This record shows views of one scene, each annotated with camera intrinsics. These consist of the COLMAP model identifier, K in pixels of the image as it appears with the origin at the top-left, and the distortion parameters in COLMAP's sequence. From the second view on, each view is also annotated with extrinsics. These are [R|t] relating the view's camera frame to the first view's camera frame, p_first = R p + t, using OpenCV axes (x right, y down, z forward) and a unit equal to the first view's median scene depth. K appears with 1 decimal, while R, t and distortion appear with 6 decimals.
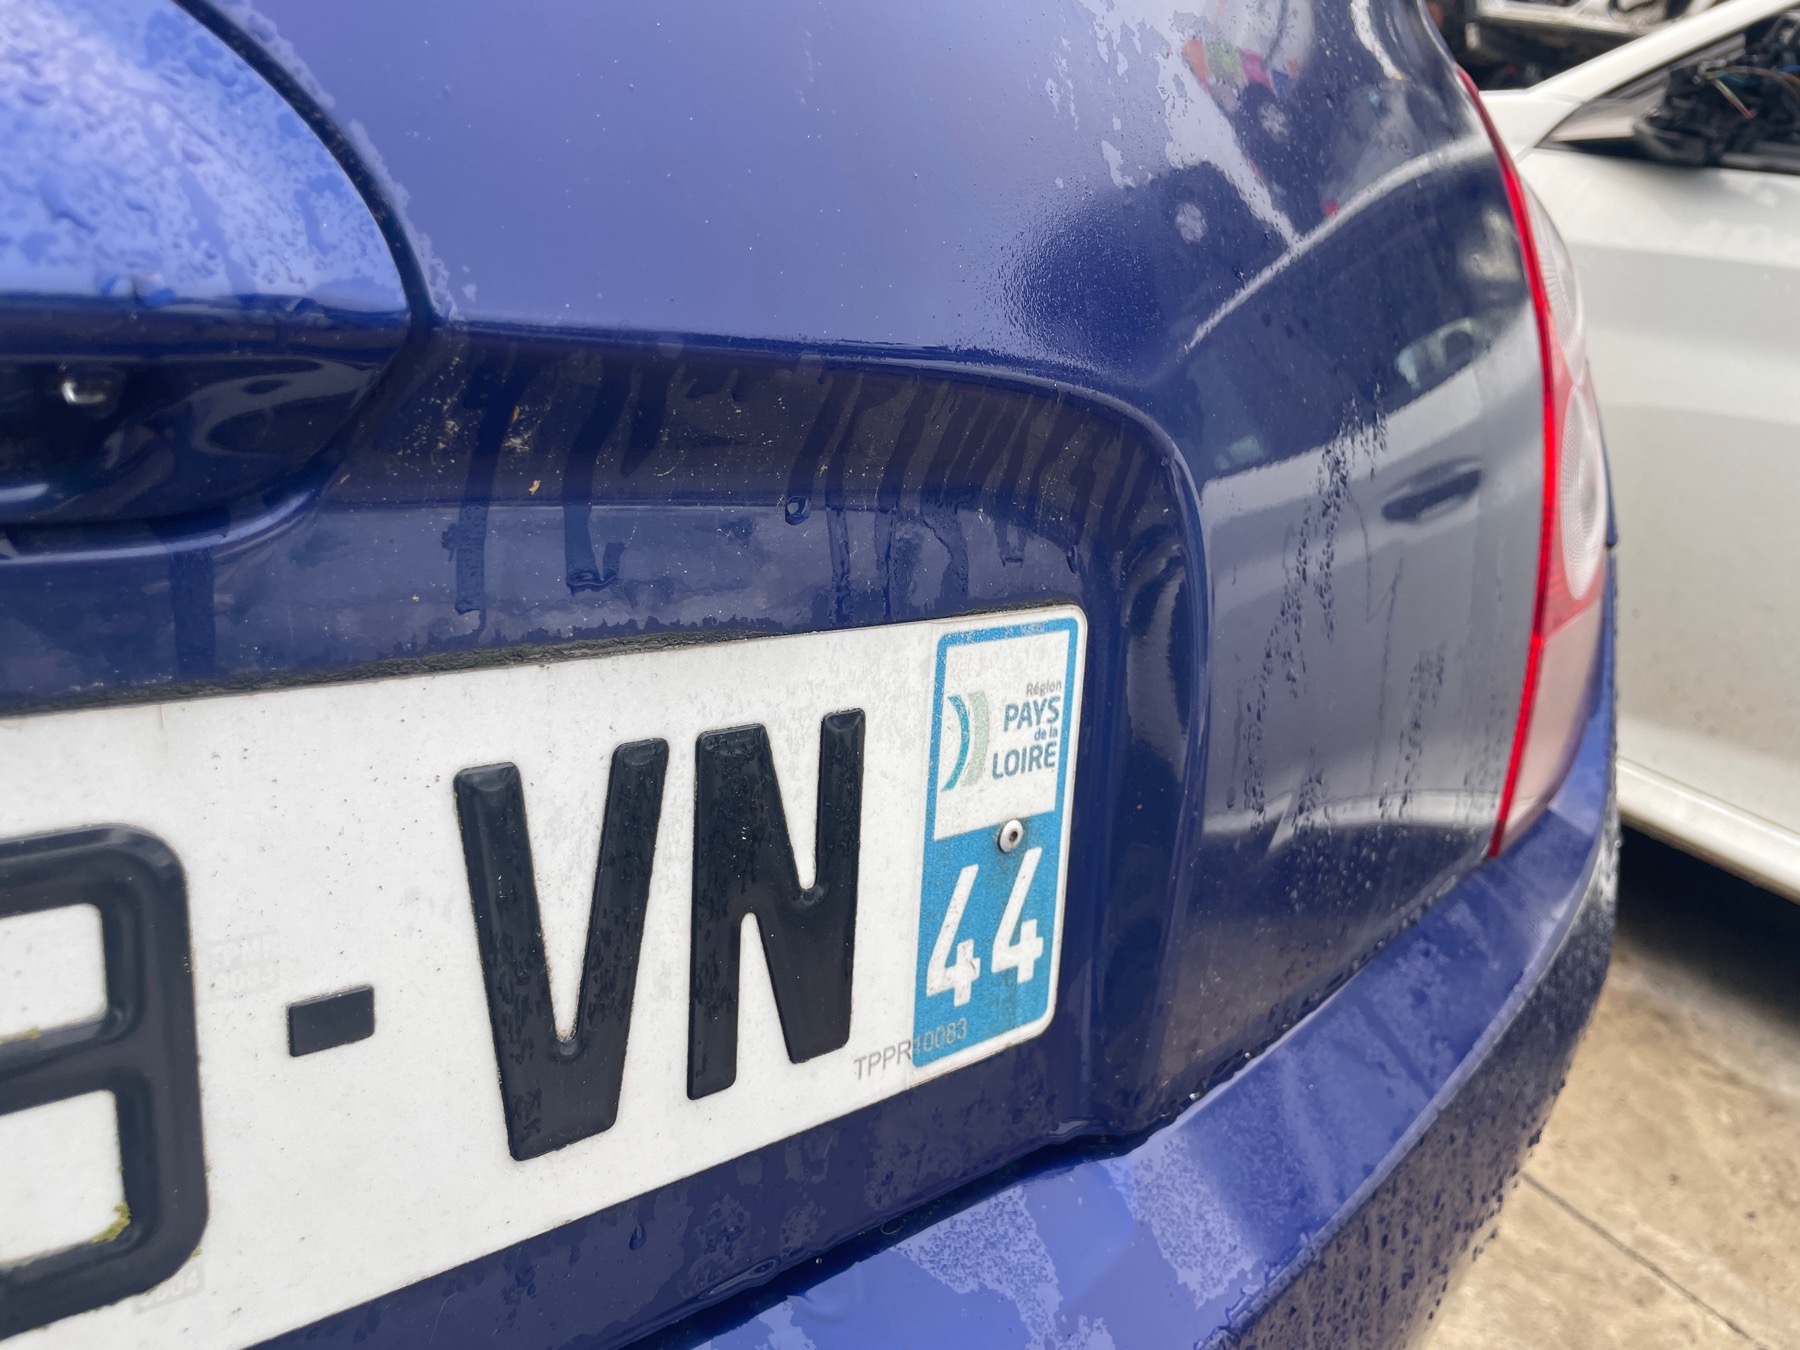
lens RADIAL K [[1367.0, 0, 912.9], [0, 1367.0, 677.6], [0, 0, 1]] dist [0.073753, -0.100486]
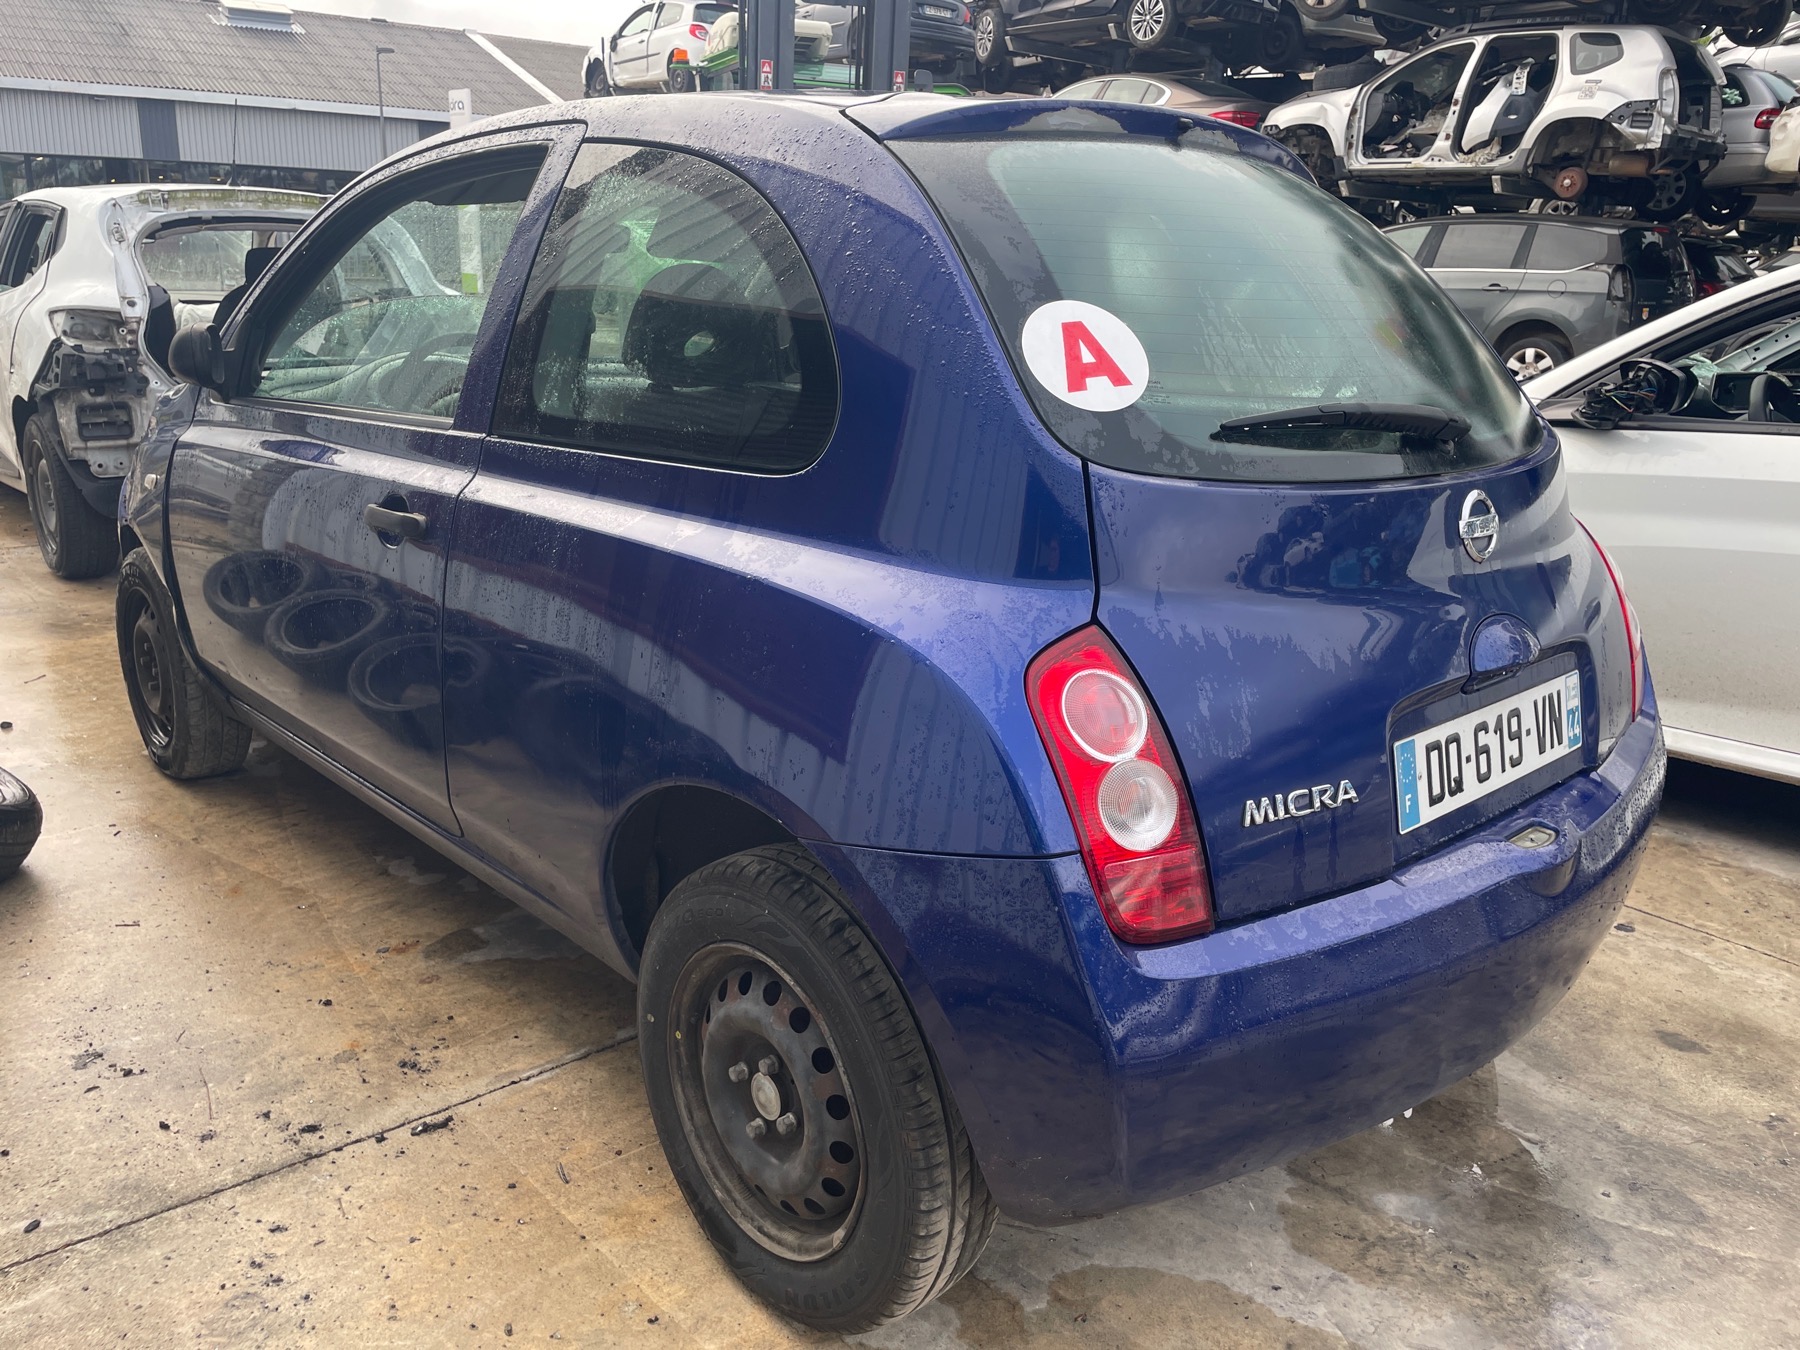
lens RADIAL K [[1367.0, 0, 900.2], [0, 1367.0, 686.5], [0, 0, 1]] dist [0.073753, -0.100486]
pose [[0.984539, -0.171881, 0.033771, -0.668454], [0.174253, 0.980700, -0.088671, 0.009250], [-0.017879, 0.093185, 0.995488, -1.098863]]
